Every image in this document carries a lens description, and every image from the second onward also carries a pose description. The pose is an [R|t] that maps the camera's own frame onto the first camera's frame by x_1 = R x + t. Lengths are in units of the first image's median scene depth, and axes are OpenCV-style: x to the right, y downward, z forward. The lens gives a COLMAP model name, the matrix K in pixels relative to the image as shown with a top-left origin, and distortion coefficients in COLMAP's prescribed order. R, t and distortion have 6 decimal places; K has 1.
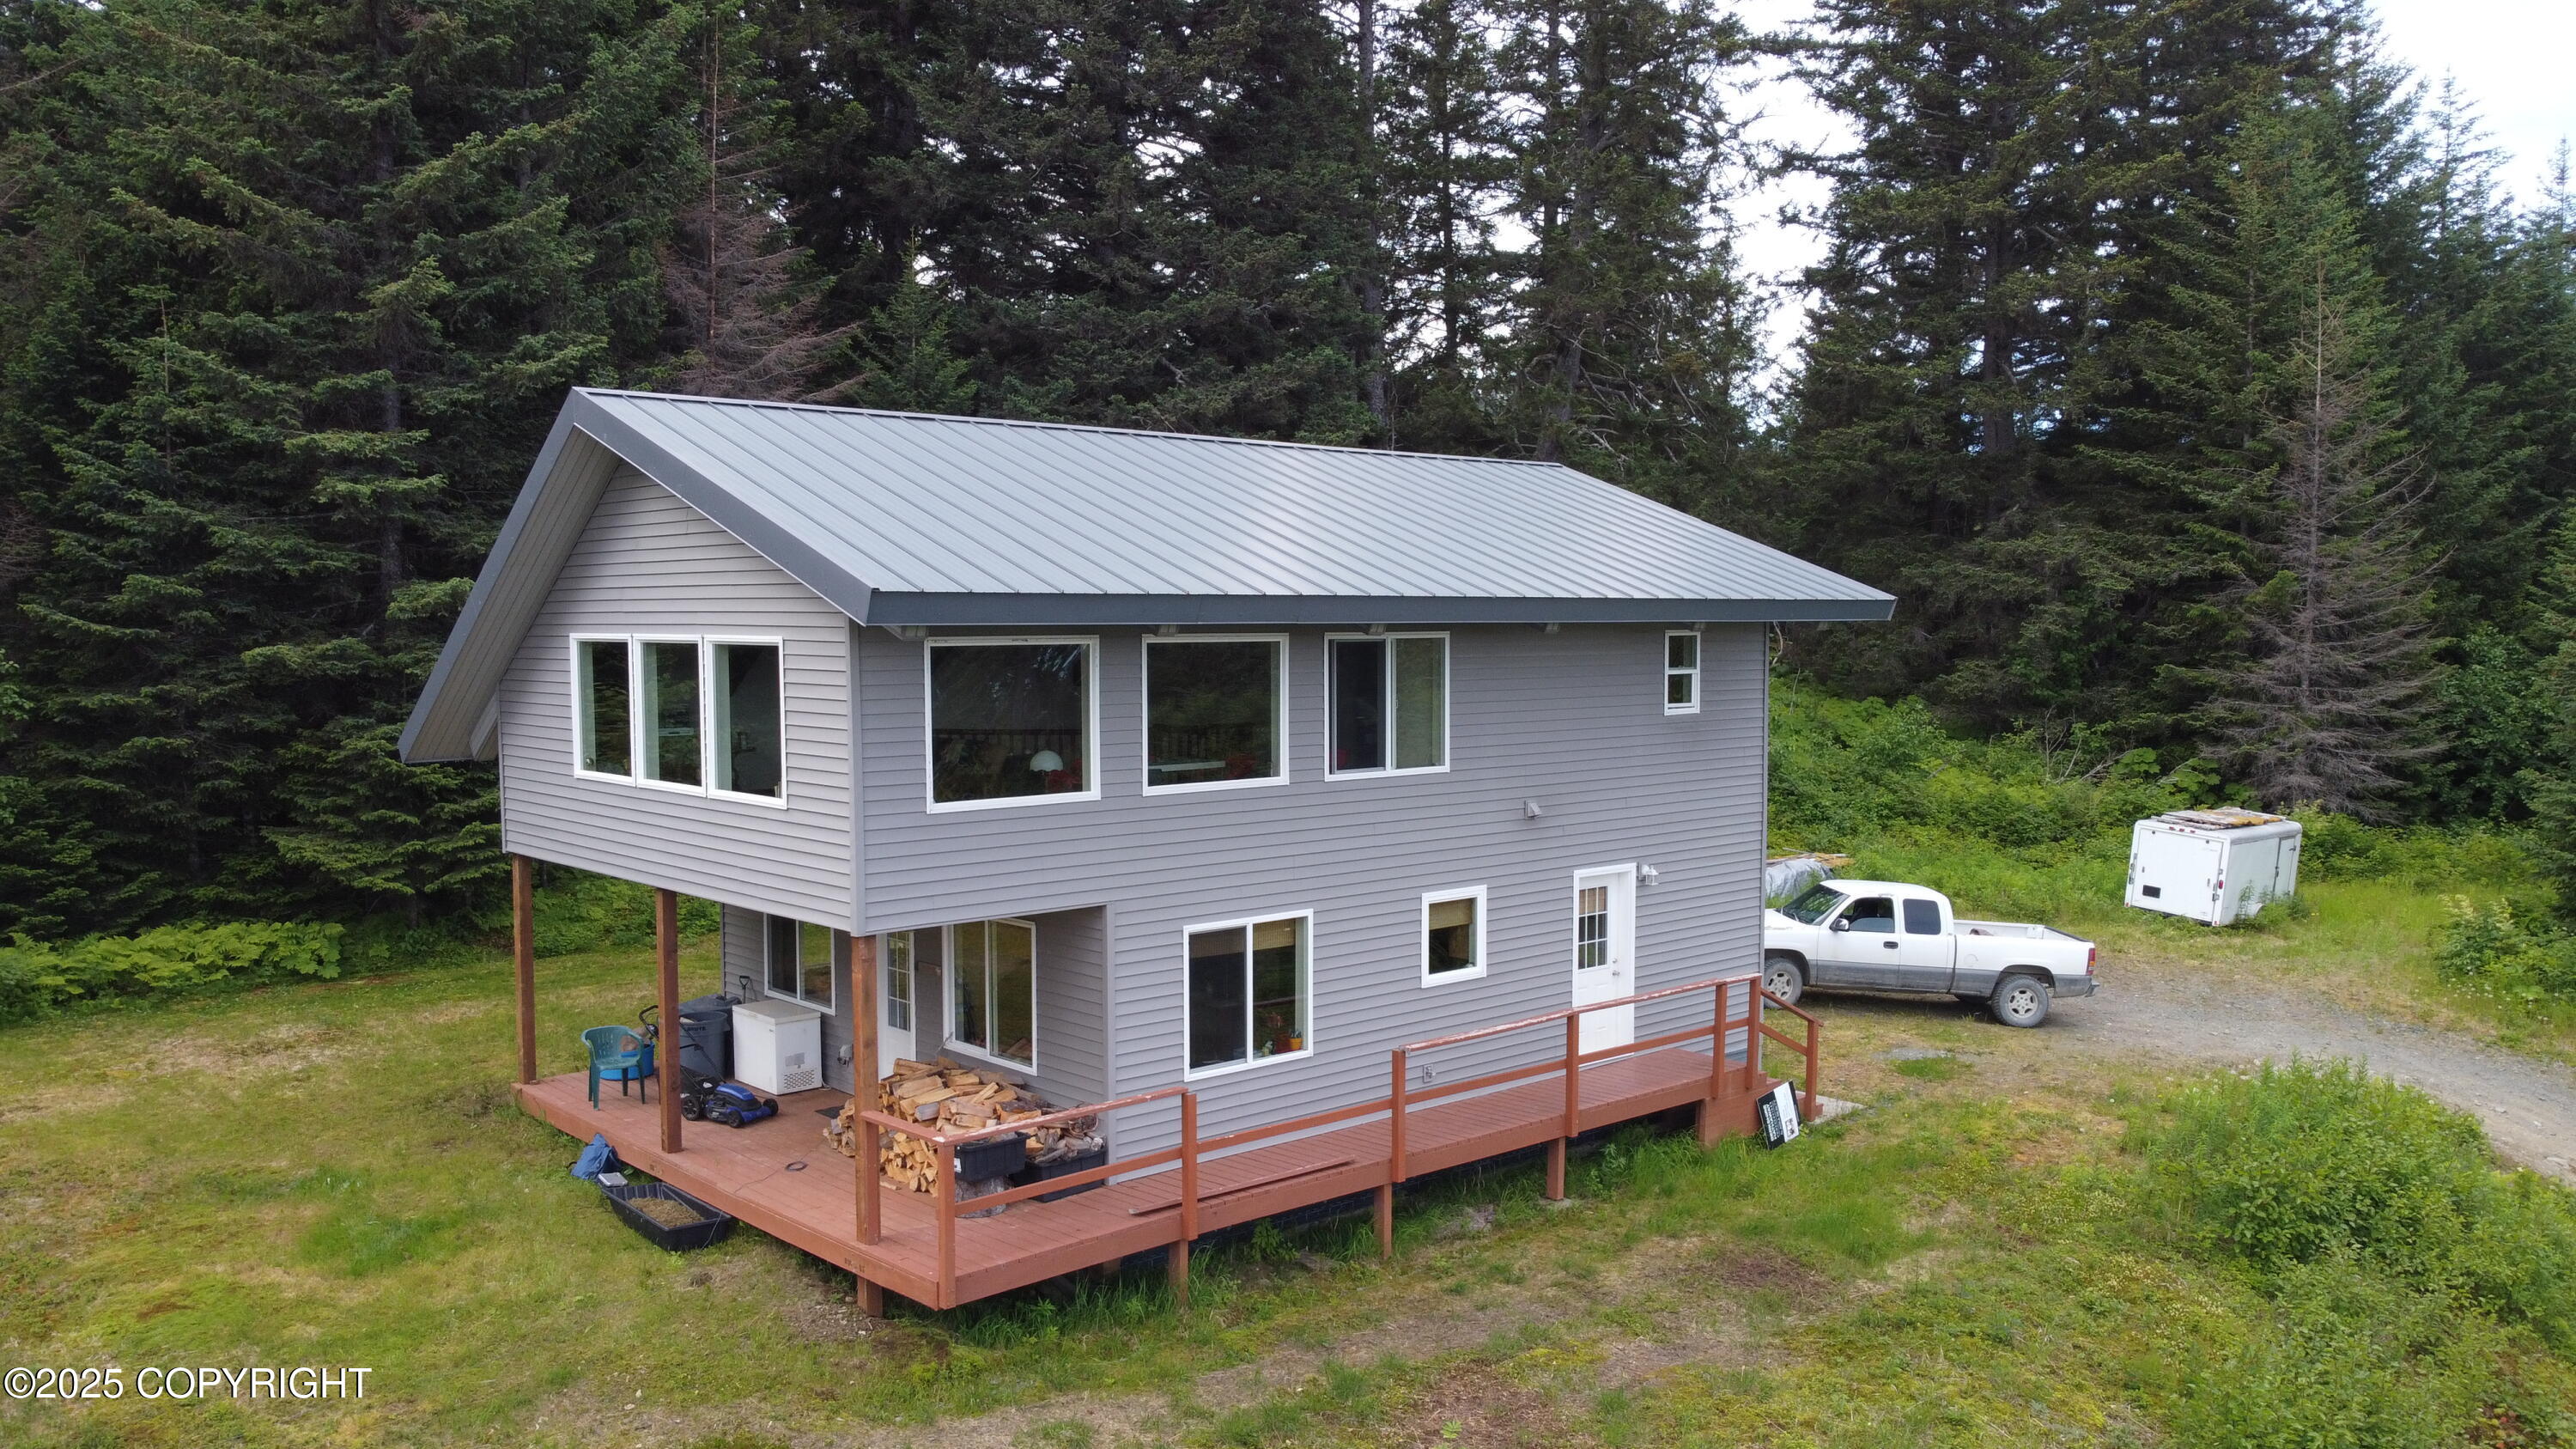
lens RADIAL K [[1966.9, 0, 1301.2], [0, 1966.9, 729.7], [0, 0, 1]] dist [-0.006617, -0.005655]
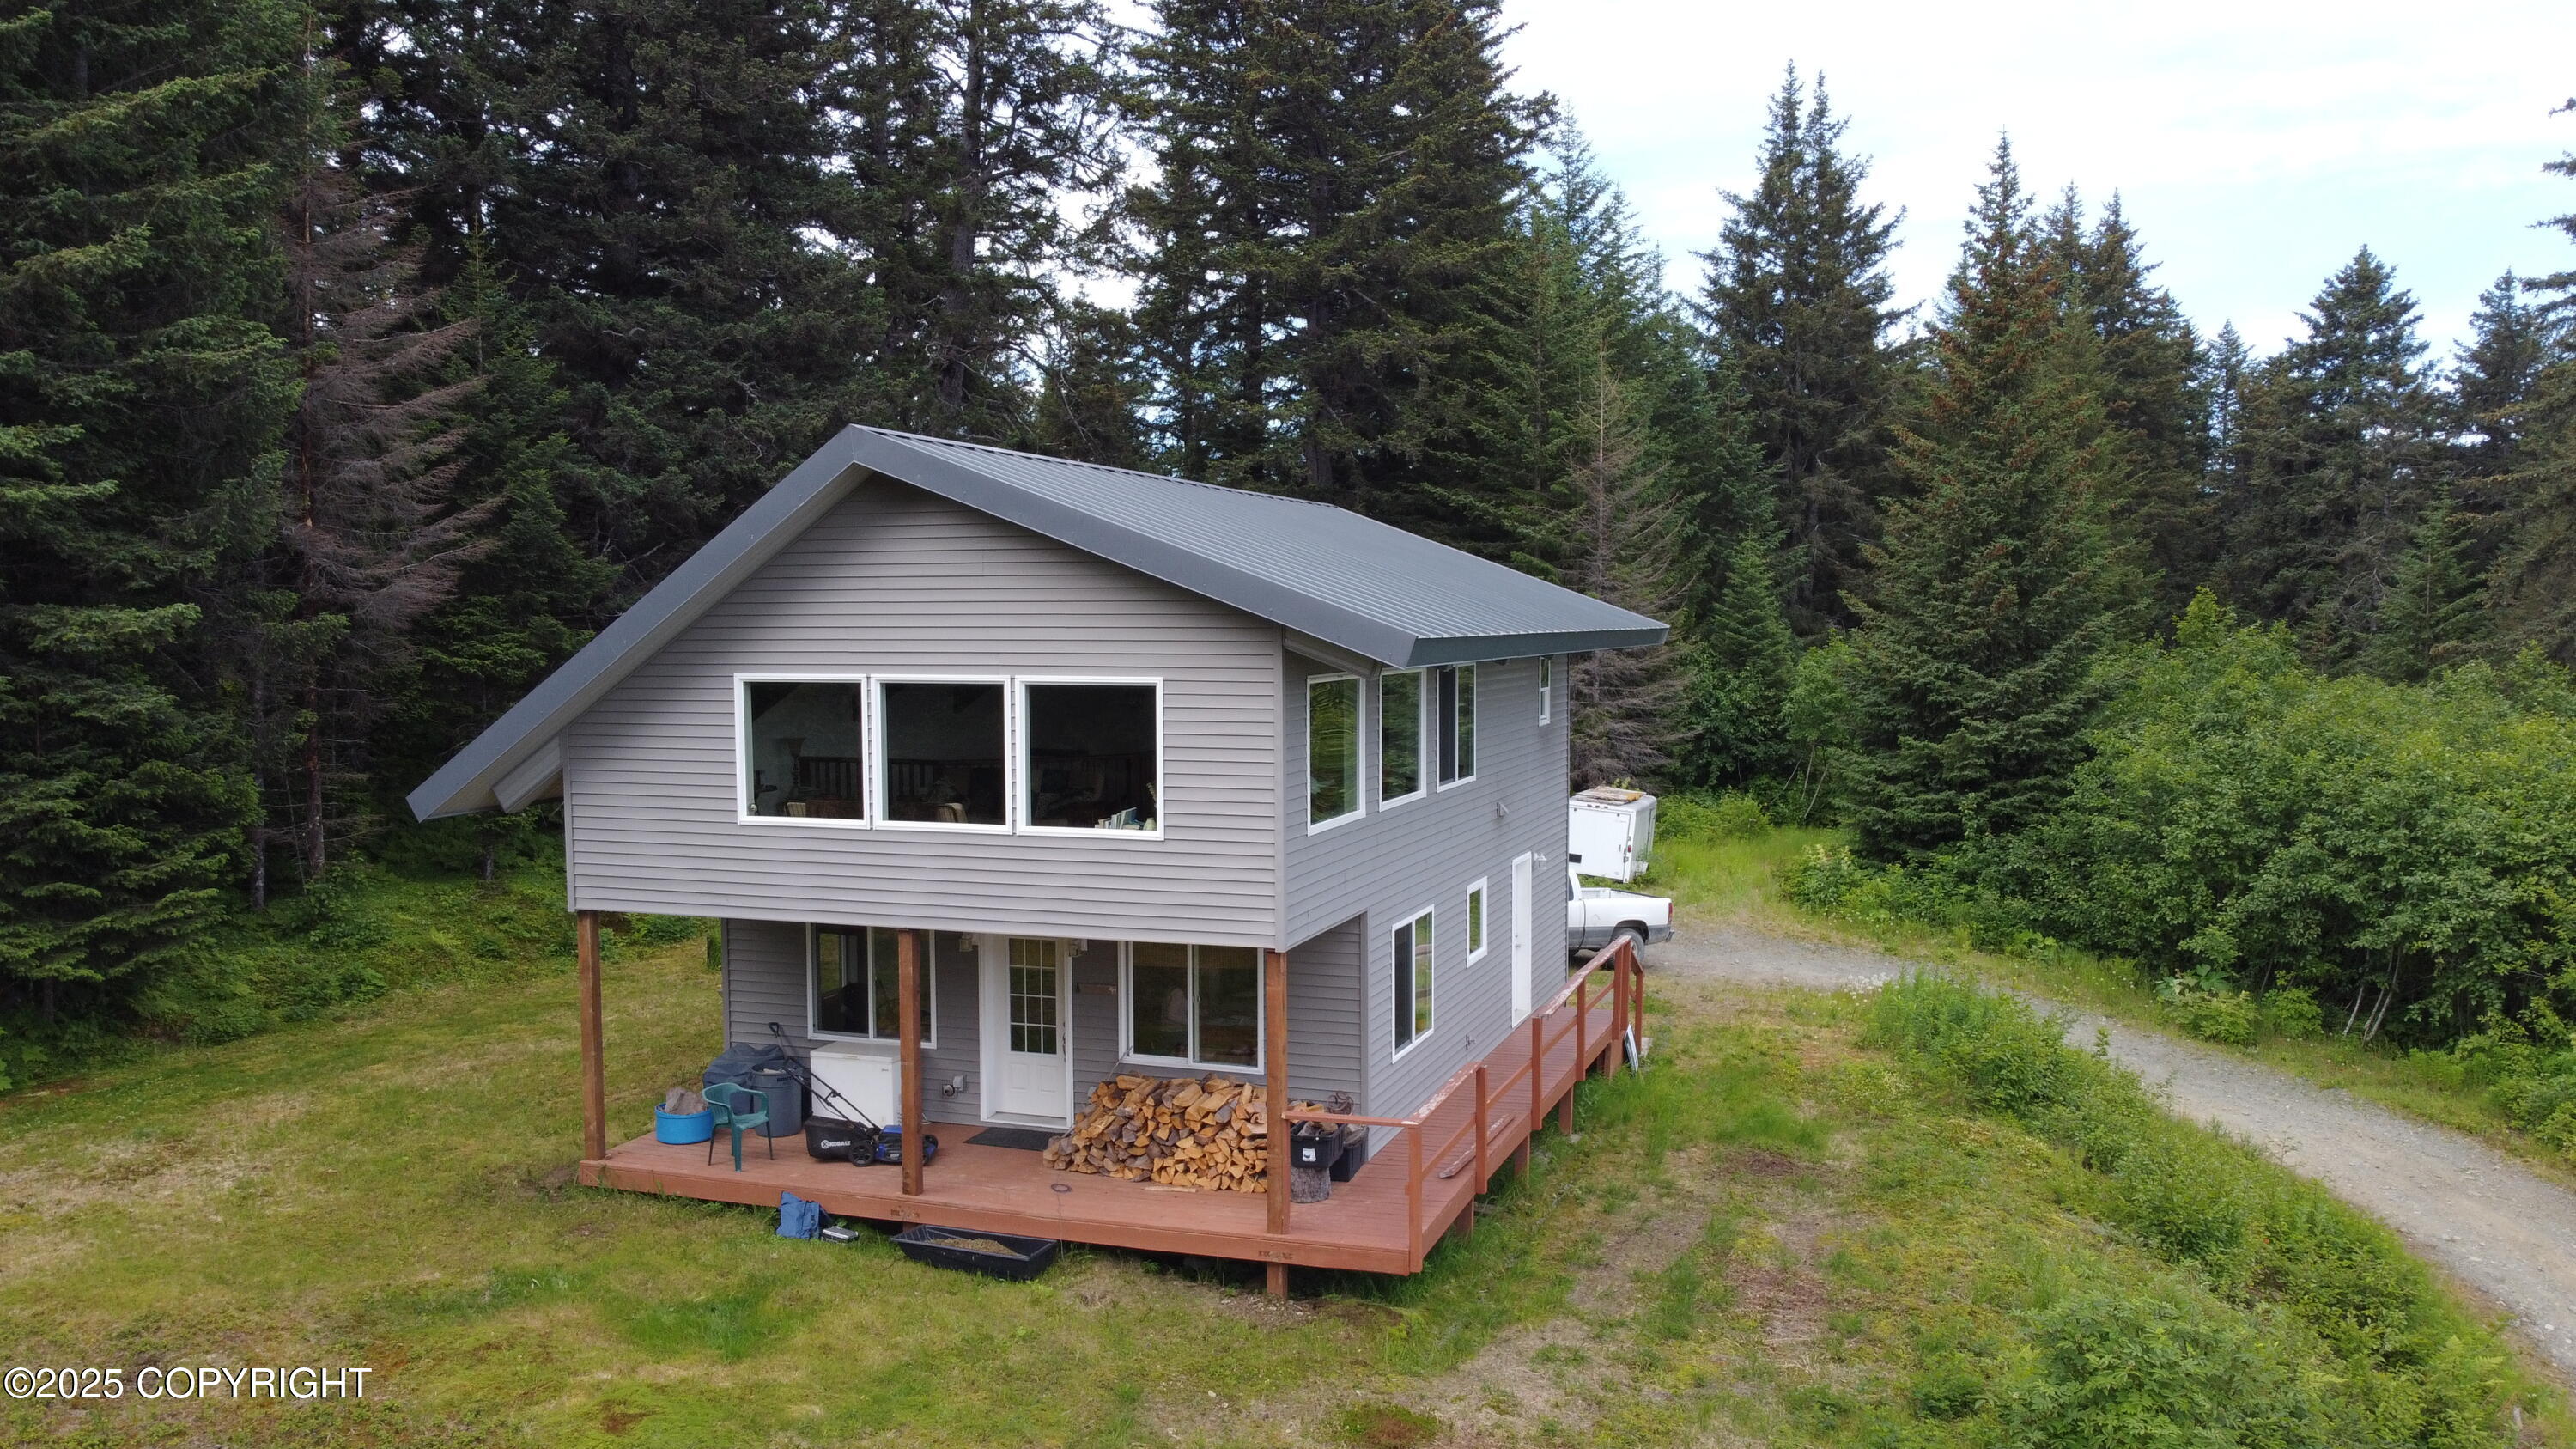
lens RADIAL K [[1955.7, 0, 1291.8], [0, 1955.7, 745.9], [0, 0, 1]] dist [-0.005914, -0.002198]
pose [[0.878919, -0.033409, 0.475799, -0.587077], [0.030219, 0.999440, 0.014355, -0.019416], [-0.476012, 0.001761, 0.879437, 0.036856]]
